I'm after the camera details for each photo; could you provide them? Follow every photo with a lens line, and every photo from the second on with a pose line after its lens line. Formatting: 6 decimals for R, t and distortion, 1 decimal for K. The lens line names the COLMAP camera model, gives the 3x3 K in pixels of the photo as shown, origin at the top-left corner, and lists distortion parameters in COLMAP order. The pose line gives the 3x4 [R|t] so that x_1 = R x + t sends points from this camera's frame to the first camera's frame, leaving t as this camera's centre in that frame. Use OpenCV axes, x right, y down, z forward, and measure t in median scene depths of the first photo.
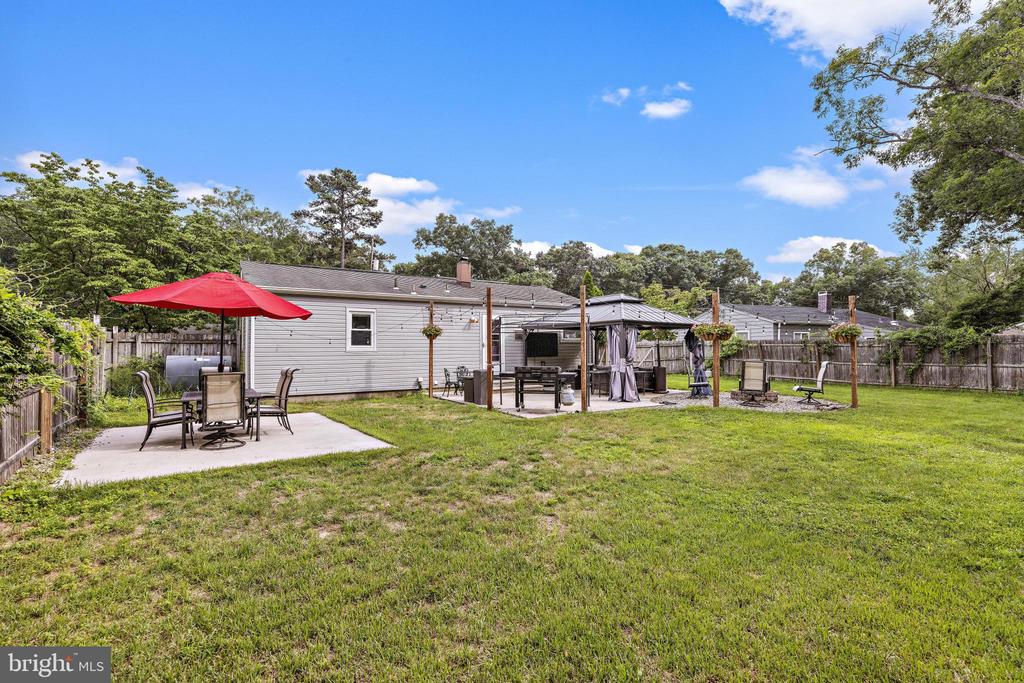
lens RADIAL K [[466.9, 0, 512.0], [0, 466.9, 341.5], [0, 0, 1]] dist [0.001387, 0.000242]
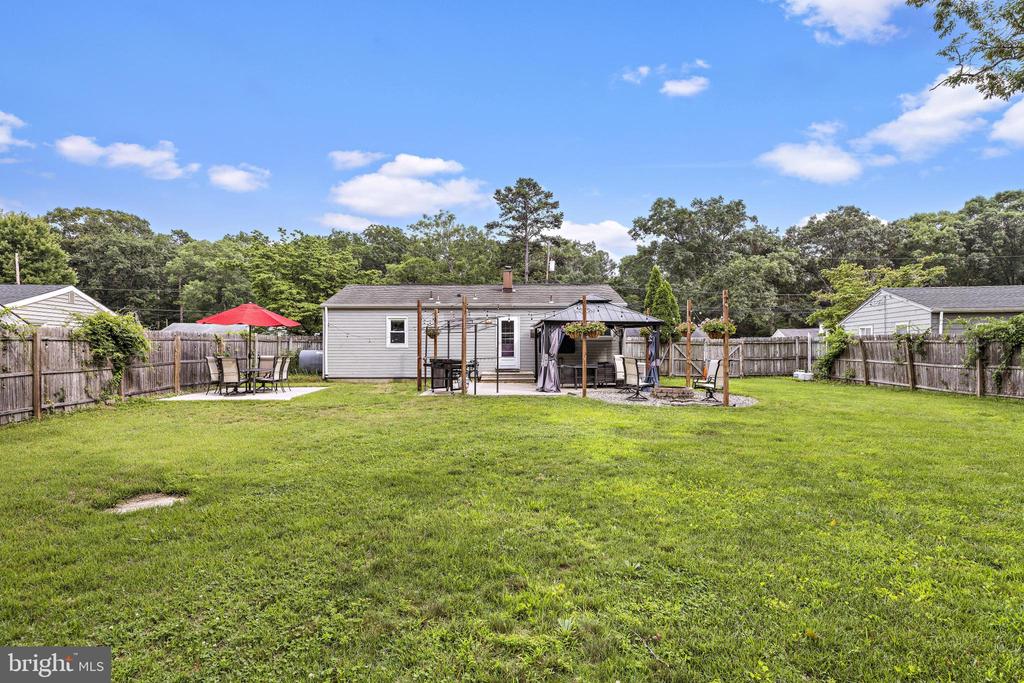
lens RADIAL K [[514.9, 0, 506.3], [0, 514.9, 349.7], [0, 0, 1]] dist [-0.000244, 0.000133]
pose [[0.851512, 0.004660, -0.524314, 0.224164], [0.006481, 0.999791, 0.019411, 0.000119], [0.524295, -0.019926, 0.851304, -0.034273]]
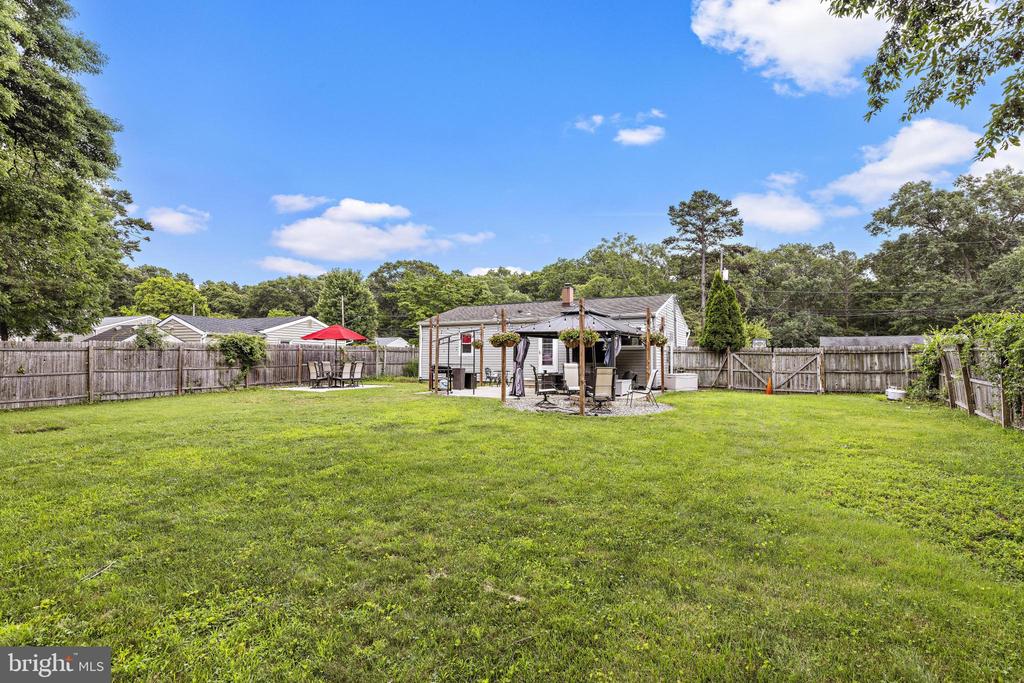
lens RADIAL K [[465.7, 0, 512.0], [0, 465.7, 341.5], [0, 0, 1]] dist [0.004128, 0.000341]
pose [[0.482229, -0.025915, -0.875662, 0.370444], [0.007455, 0.999648, -0.025479, 0.003592], [0.876013, 0.005759, 0.482253, 0.104254]]
